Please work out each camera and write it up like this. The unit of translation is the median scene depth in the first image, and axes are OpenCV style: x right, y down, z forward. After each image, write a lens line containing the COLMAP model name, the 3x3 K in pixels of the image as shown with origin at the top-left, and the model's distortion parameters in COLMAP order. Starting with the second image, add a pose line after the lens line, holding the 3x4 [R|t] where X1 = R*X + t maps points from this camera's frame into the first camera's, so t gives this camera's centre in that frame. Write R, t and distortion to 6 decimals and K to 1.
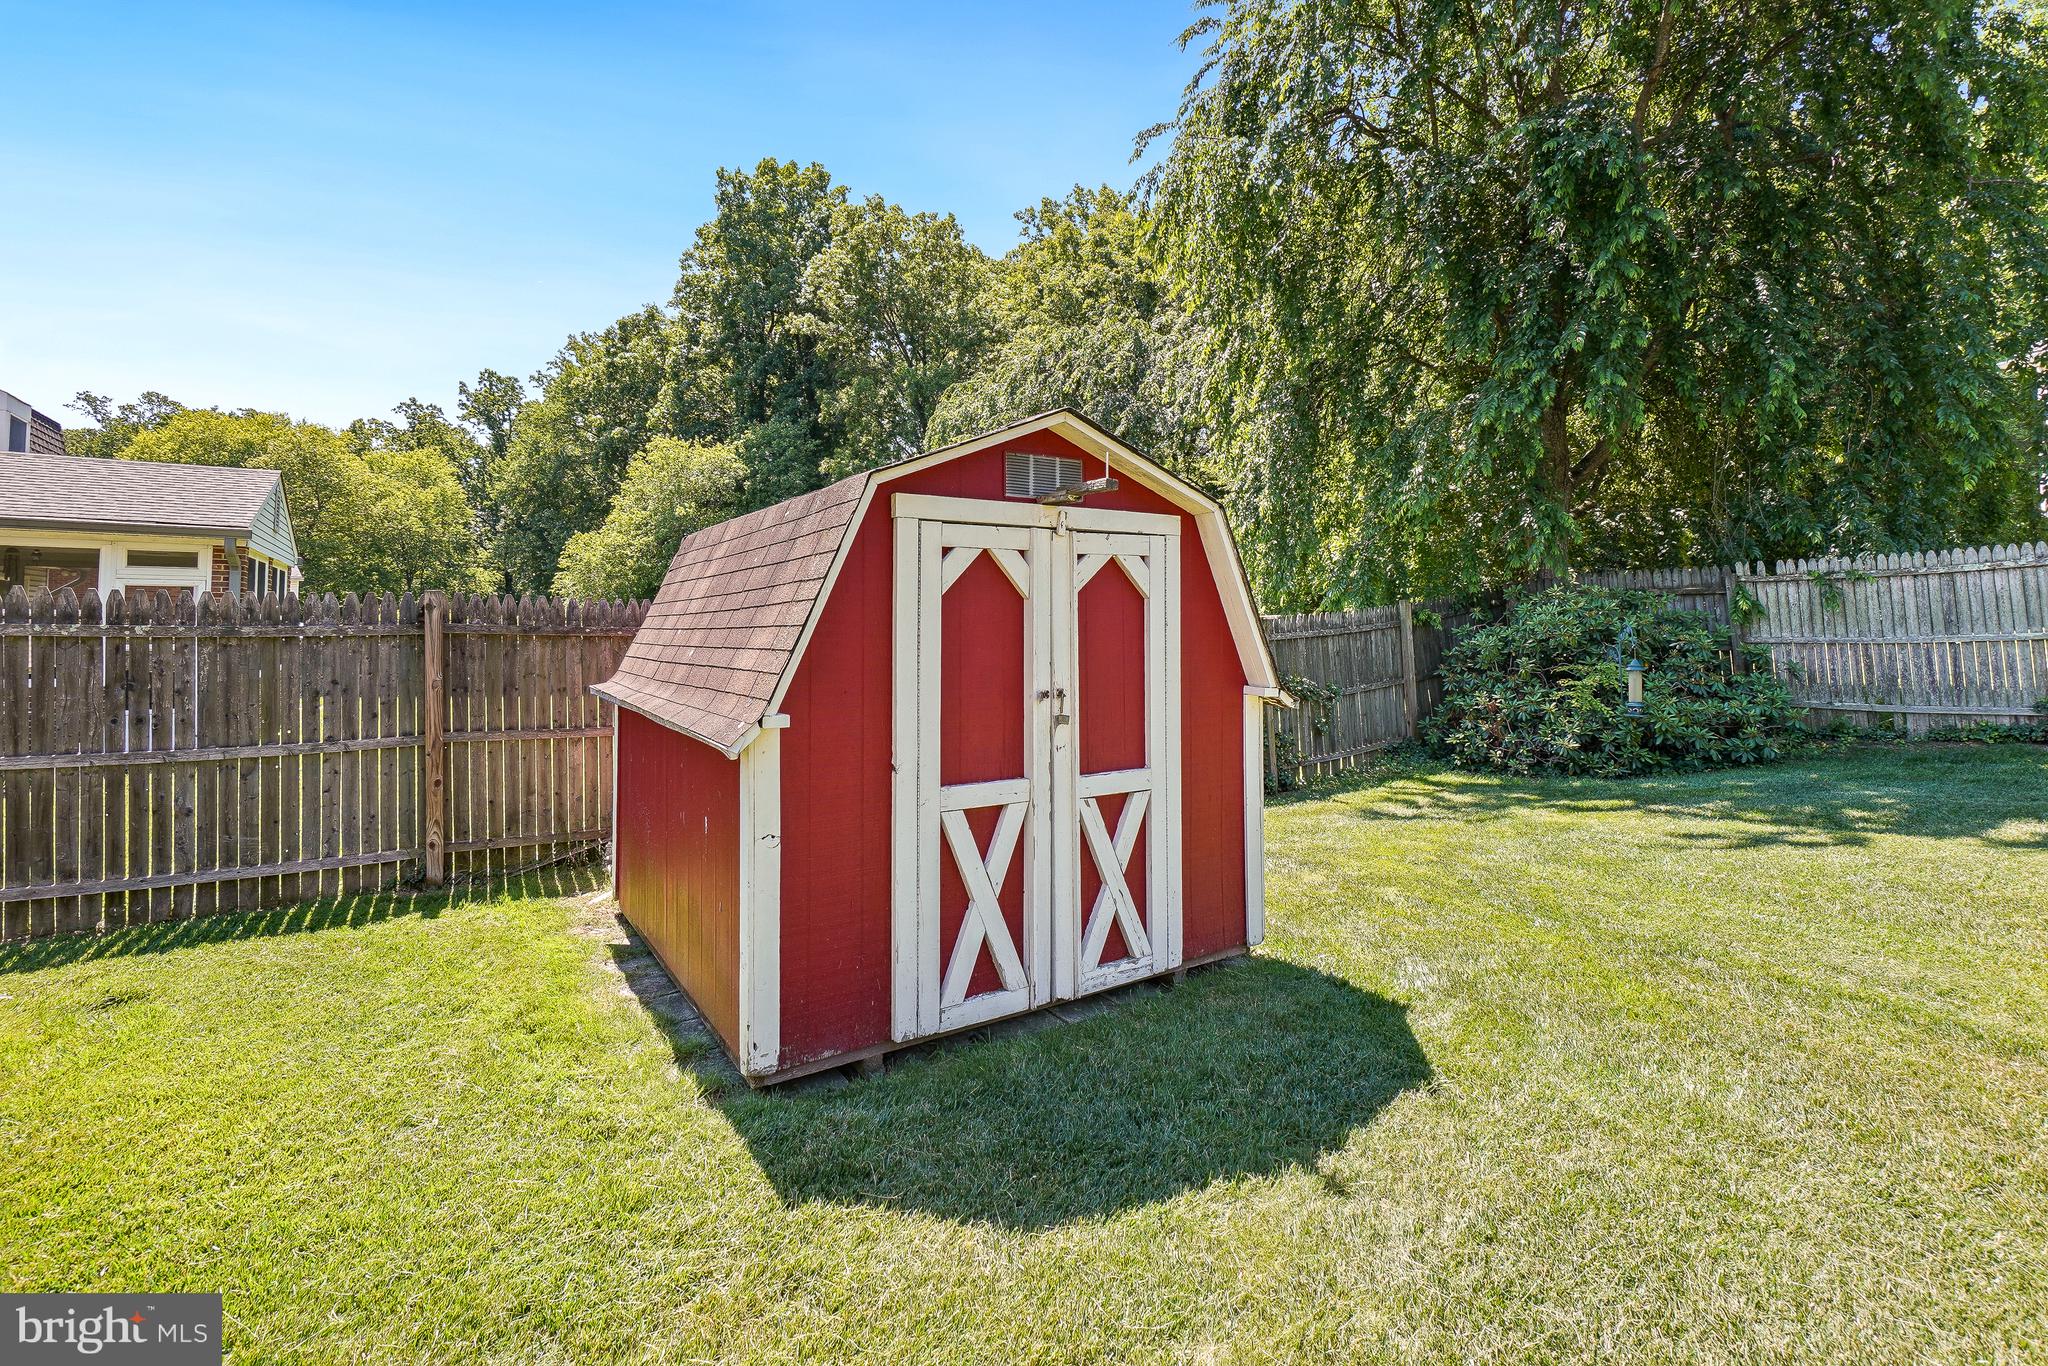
lens RADIAL K [[947.4, 0, 1057.6], [0, 947.4, 600.0], [0, 0, 1]] dist [-0.002353, -0.000780]
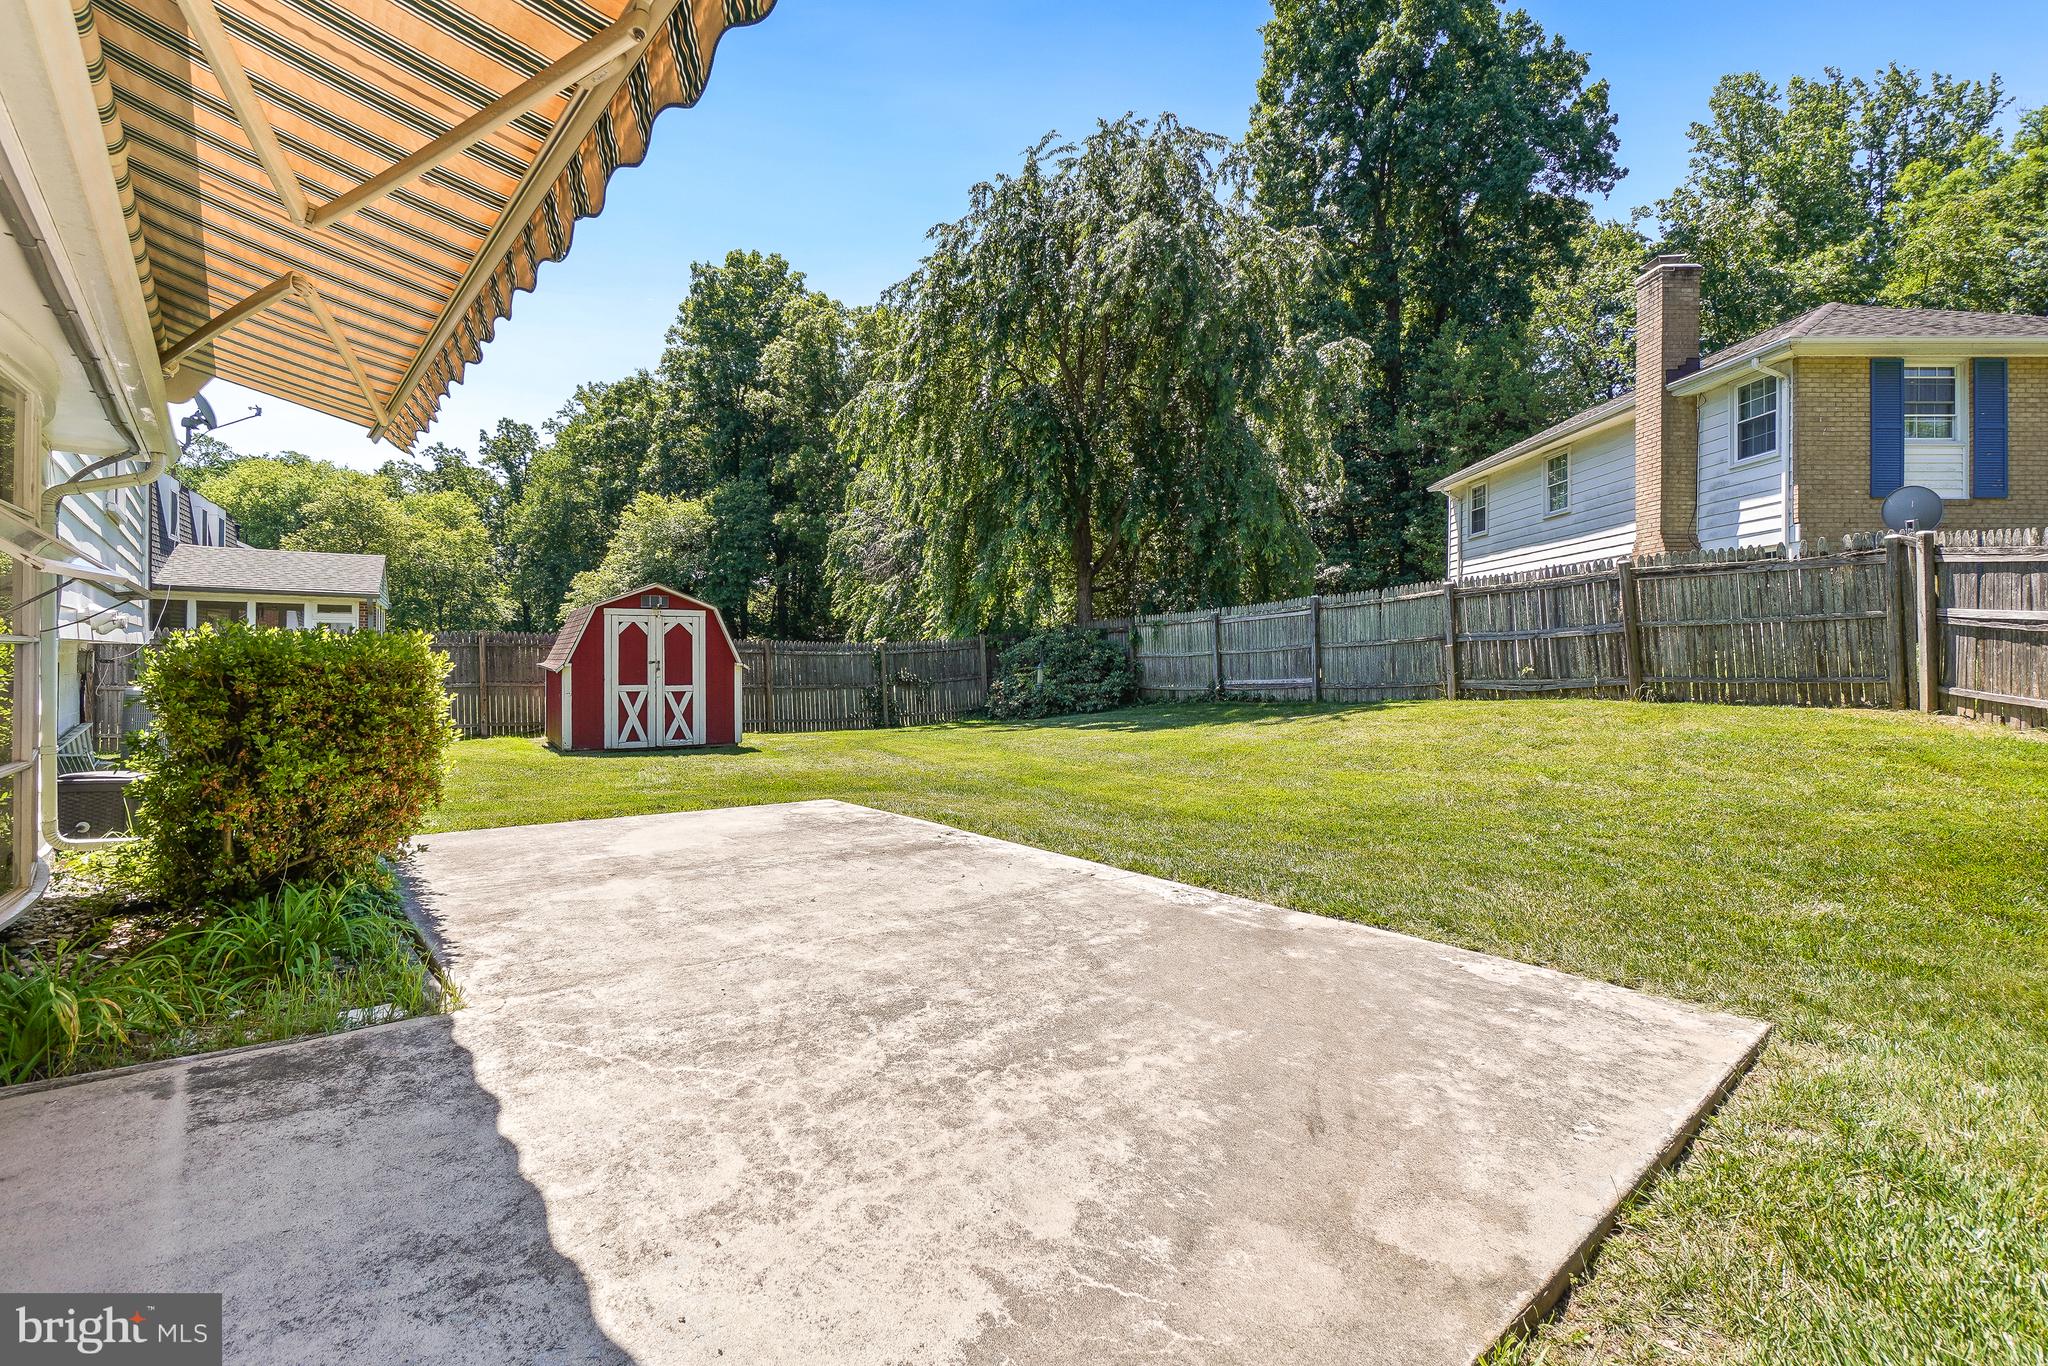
lens RADIAL K [[900.0, 0, 1016.2], [0, 900.0, 655.6], [0, 0, 1]] dist [0.000967, 0.000072]
pose [[0.999580, 0.004247, -0.028682, 0.093556], [-0.003316, 0.999468, 0.032436, -0.002556], [0.028804, -0.032327, 0.999062, -0.152054]]
